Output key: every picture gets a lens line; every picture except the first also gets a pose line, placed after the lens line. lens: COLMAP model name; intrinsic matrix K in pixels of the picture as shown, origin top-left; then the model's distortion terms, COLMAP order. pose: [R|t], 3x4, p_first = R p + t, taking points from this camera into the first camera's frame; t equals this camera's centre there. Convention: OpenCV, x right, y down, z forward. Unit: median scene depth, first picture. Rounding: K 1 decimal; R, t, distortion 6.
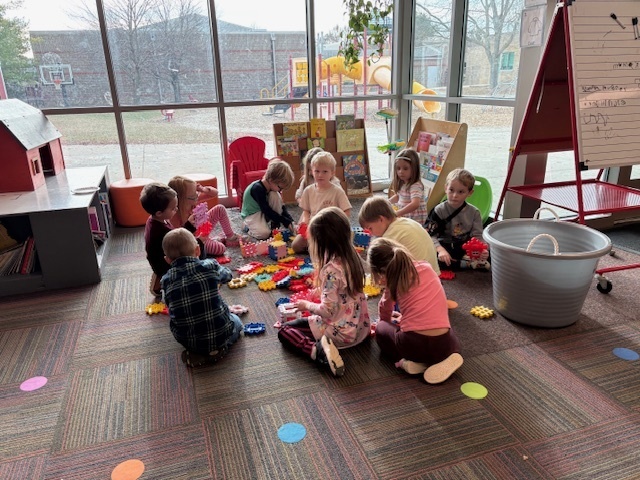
lens RADIAL K [[464.6, 0, 320.0], [0, 464.6, 240.0], [0, 0, 1]] dist [0.001438, -0.005334]
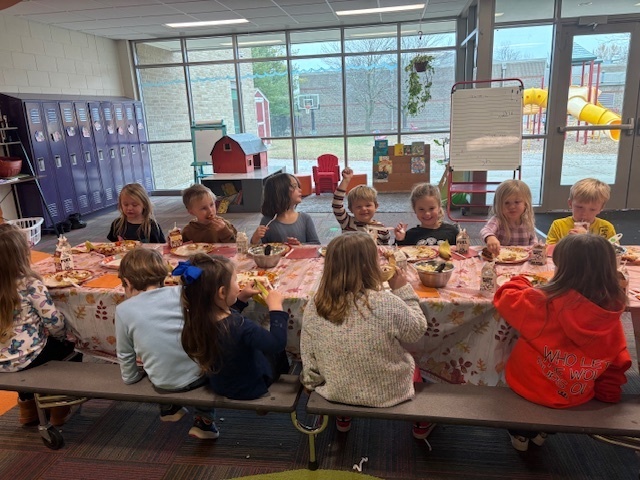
lens RADIAL K [[485.6, 0, 320.0], [0, 485.6, 240.0], [0, 0, 1]] dist [0.006603, 0.006510]
pose [[0.885654, 0.102659, -0.452856, 0.564974], [-0.131893, 0.990702, -0.033359, 0.175388], [0.445221, 0.089273, 0.890959, -0.650829]]
